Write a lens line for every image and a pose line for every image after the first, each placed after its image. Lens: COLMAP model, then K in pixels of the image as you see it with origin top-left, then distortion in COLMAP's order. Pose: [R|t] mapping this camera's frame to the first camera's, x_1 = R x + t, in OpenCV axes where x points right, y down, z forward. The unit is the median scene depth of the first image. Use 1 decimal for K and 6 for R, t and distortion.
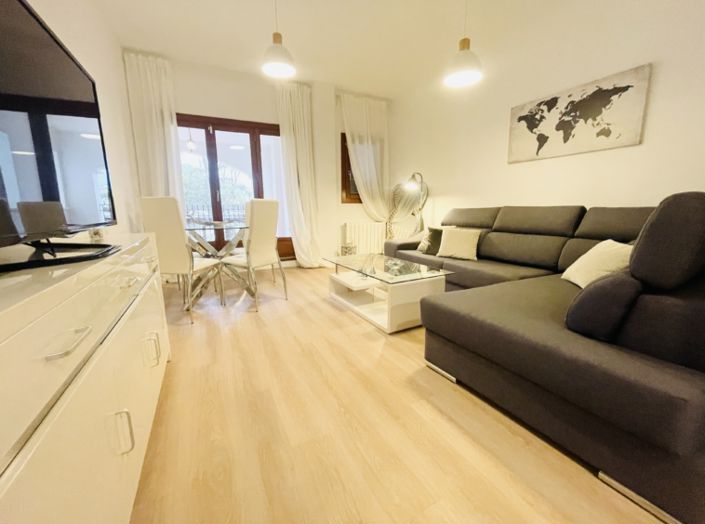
lens RADIAL K [[284.3, 0, 350.7], [0, 284.3, 259.1], [0, 0, 1]] dist [-0.003043, -0.000182]
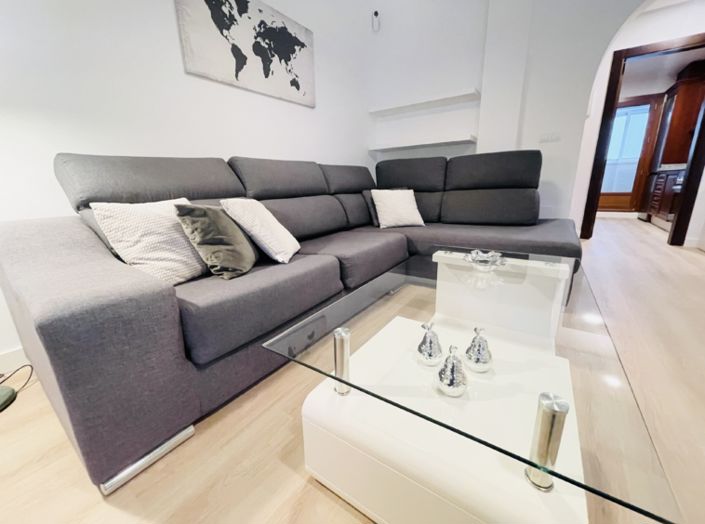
lens RADIAL K [[284.3, 0, 349.9], [0, 284.3, 258.7], [0, 0, 1]] dist [-0.003043, -0.000182]
pose [[-0.458112, -0.207889, 0.864243, -0.109130], [0.184573, 0.928829, 0.321262, -0.135644], [-0.869521, 0.306690, -0.387137, 1.089027]]
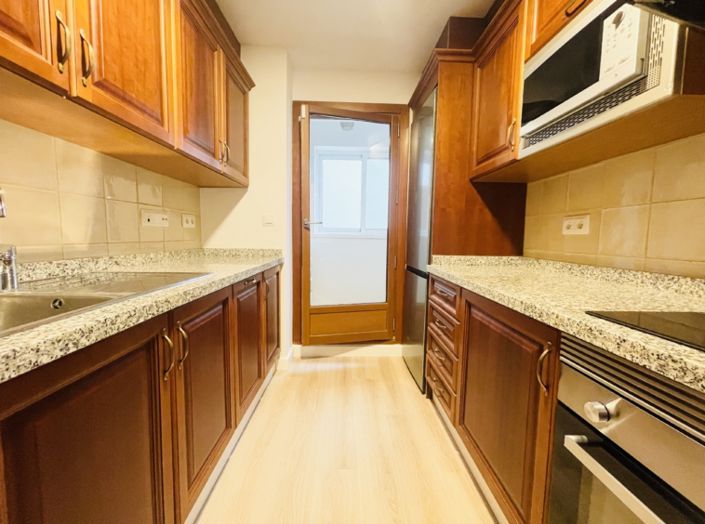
lens RADIAL K [[284.3, 0, 351.3], [0, 284.3, 259.4], [0, 0, 1]] dist [-0.003043, -0.000182]
pose [[-0.899470, -0.037483, 0.435372, 0.431666], [0.072376, 0.969775, 0.233018, 0.046479], [-0.430947, 0.241103, -0.869571, -0.511687]]
